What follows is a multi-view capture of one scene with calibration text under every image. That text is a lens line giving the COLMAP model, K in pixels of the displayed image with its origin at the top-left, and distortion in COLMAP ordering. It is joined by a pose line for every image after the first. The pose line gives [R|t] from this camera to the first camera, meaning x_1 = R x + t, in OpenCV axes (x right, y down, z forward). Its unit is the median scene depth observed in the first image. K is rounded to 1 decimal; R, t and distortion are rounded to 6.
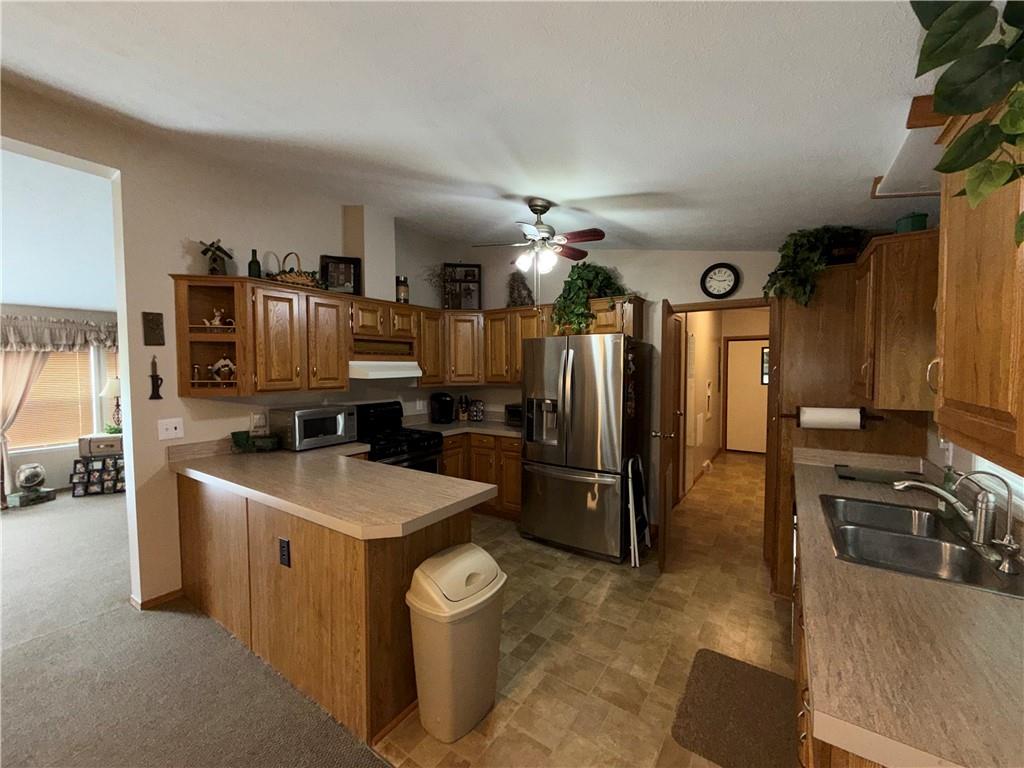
lens RADIAL K [[408.6, 0, 512.7], [0, 408.6, 383.8], [0, 0, 1]] dist [-0.001200, -0.000659]
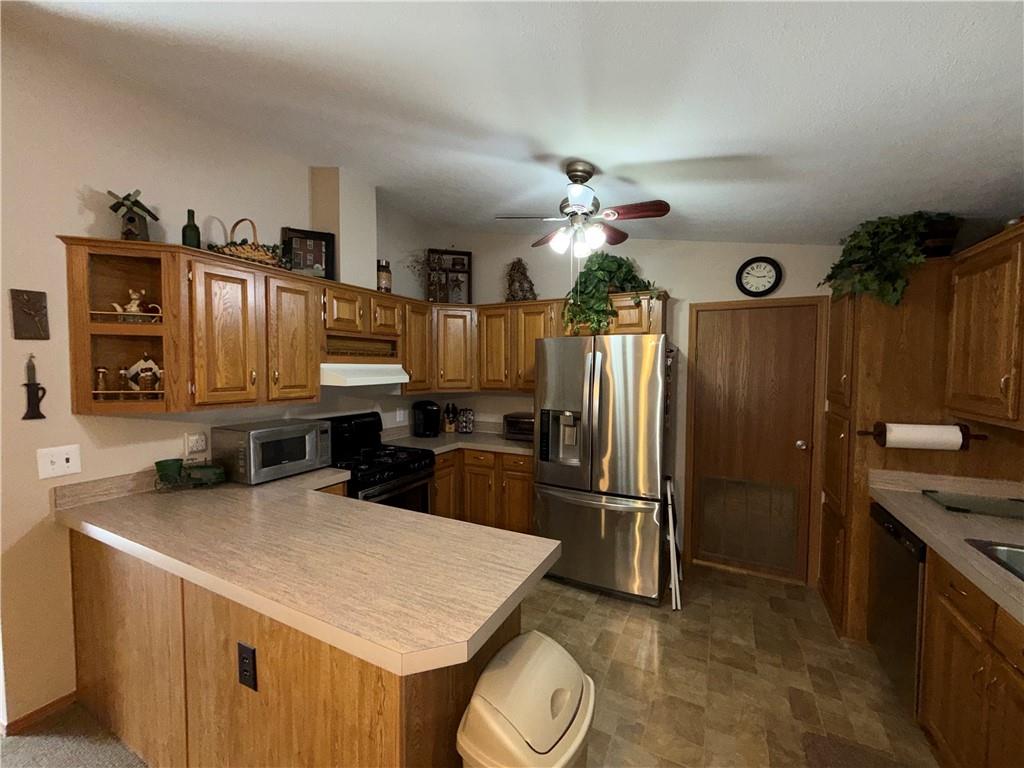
lens RADIAL K [[408.6, 0, 512.2], [0, 408.6, 383.9], [0, 0, 1]] dist [-0.001200, -0.000659]
pose [[0.993217, 0.003225, 0.116231, -0.141407], [-0.003052, 0.999994, -0.001667, -0.018240], [-0.116236, 0.001301, 0.993221, 0.201841]]
